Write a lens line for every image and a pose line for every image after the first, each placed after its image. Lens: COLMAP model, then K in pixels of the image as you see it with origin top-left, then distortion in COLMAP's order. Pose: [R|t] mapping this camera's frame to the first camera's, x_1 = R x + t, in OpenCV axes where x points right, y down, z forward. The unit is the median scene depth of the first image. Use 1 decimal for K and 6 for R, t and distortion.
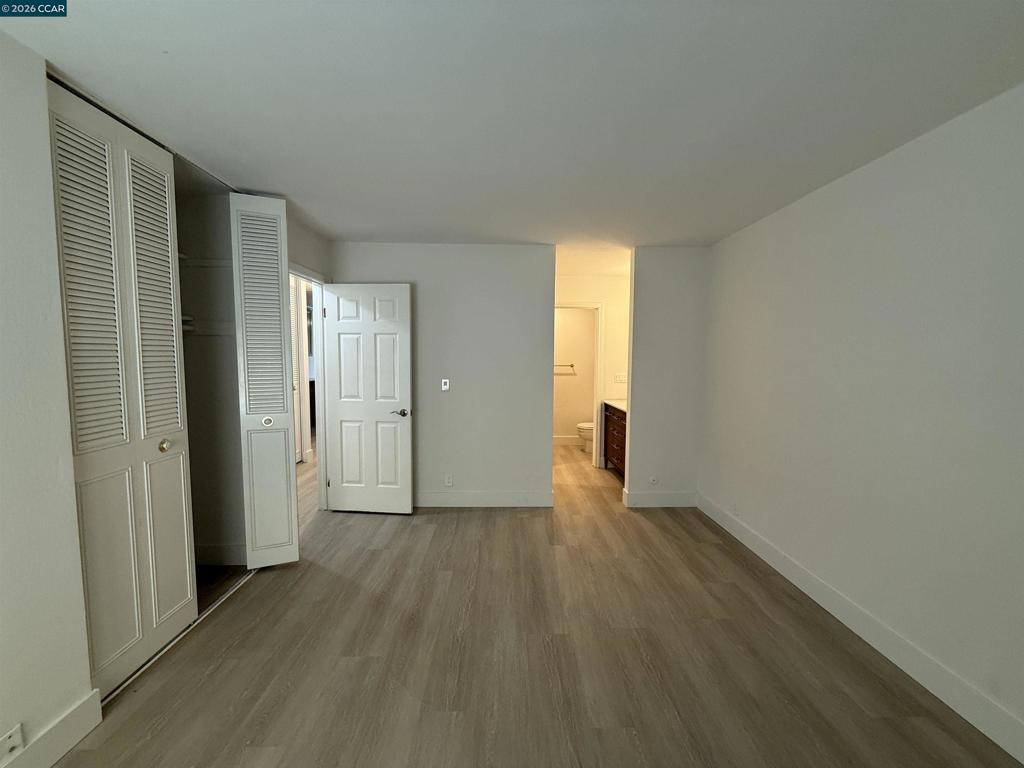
lens RADIAL K [[408.1, 0, 512.3], [0, 408.1, 385.3], [0, 0, 1]] dist [-0.000896, 0.000182]
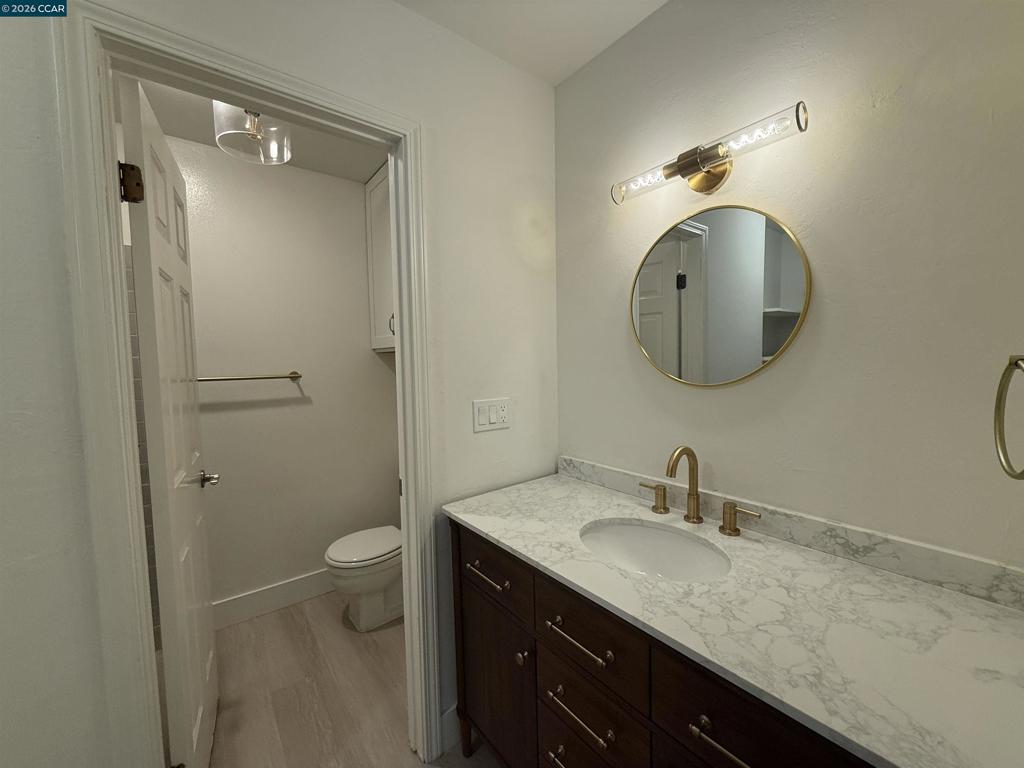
lens RADIAL K [[408.1, 0, 512.2], [0, 408.1, 379.2], [0, 0, 1]] dist [-0.000896, 0.000182]
pose [[0.799865, -0.066341, 0.596502, 0.094539], [0.066302, 0.997556, 0.022040, -0.042231], [-0.596507, 0.021920, 0.802309, 0.659117]]
